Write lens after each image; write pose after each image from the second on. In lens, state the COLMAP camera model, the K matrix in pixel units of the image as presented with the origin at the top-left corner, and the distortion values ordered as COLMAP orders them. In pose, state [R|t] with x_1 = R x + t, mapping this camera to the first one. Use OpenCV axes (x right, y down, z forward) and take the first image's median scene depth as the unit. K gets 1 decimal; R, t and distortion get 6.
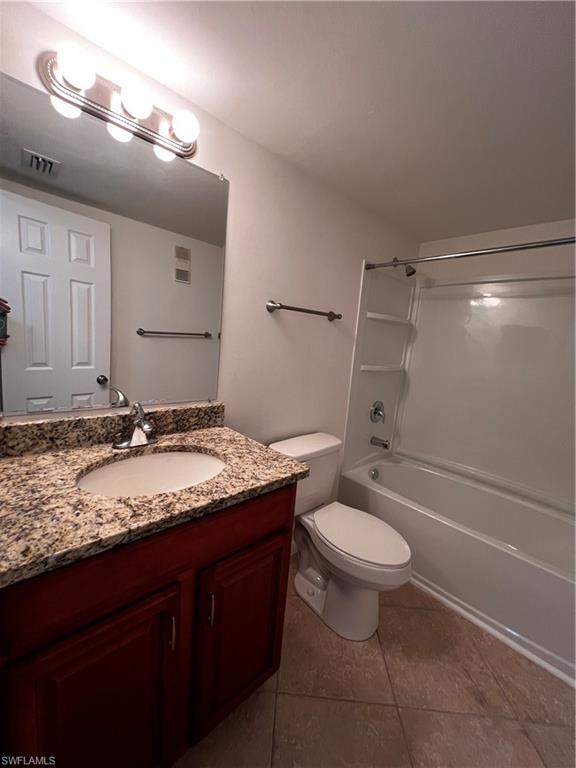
lens RADIAL K [[309.0, 0, 287.6], [0, 309.0, 384.5], [0, 0, 1]] dist [-0.001703, 0.000625]
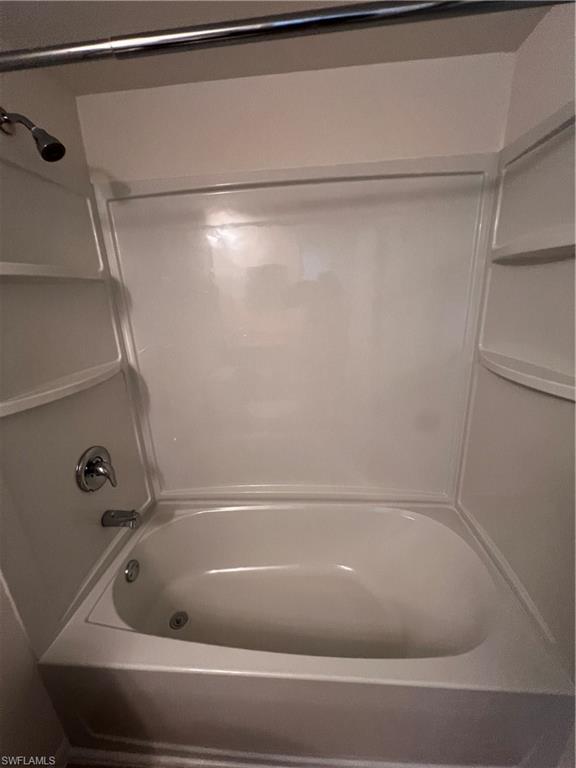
lens RADIAL K [[309.3, 0, 291.0], [0, 309.3, 386.5], [0, 0, 1]] dist [-0.002816, 0.000949]
pose [[0.732213, -0.305025, 0.608953, 0.255306], [0.206186, 0.951424, 0.228648, -0.082620], [-0.649115, -0.041862, 0.759537, 0.418366]]
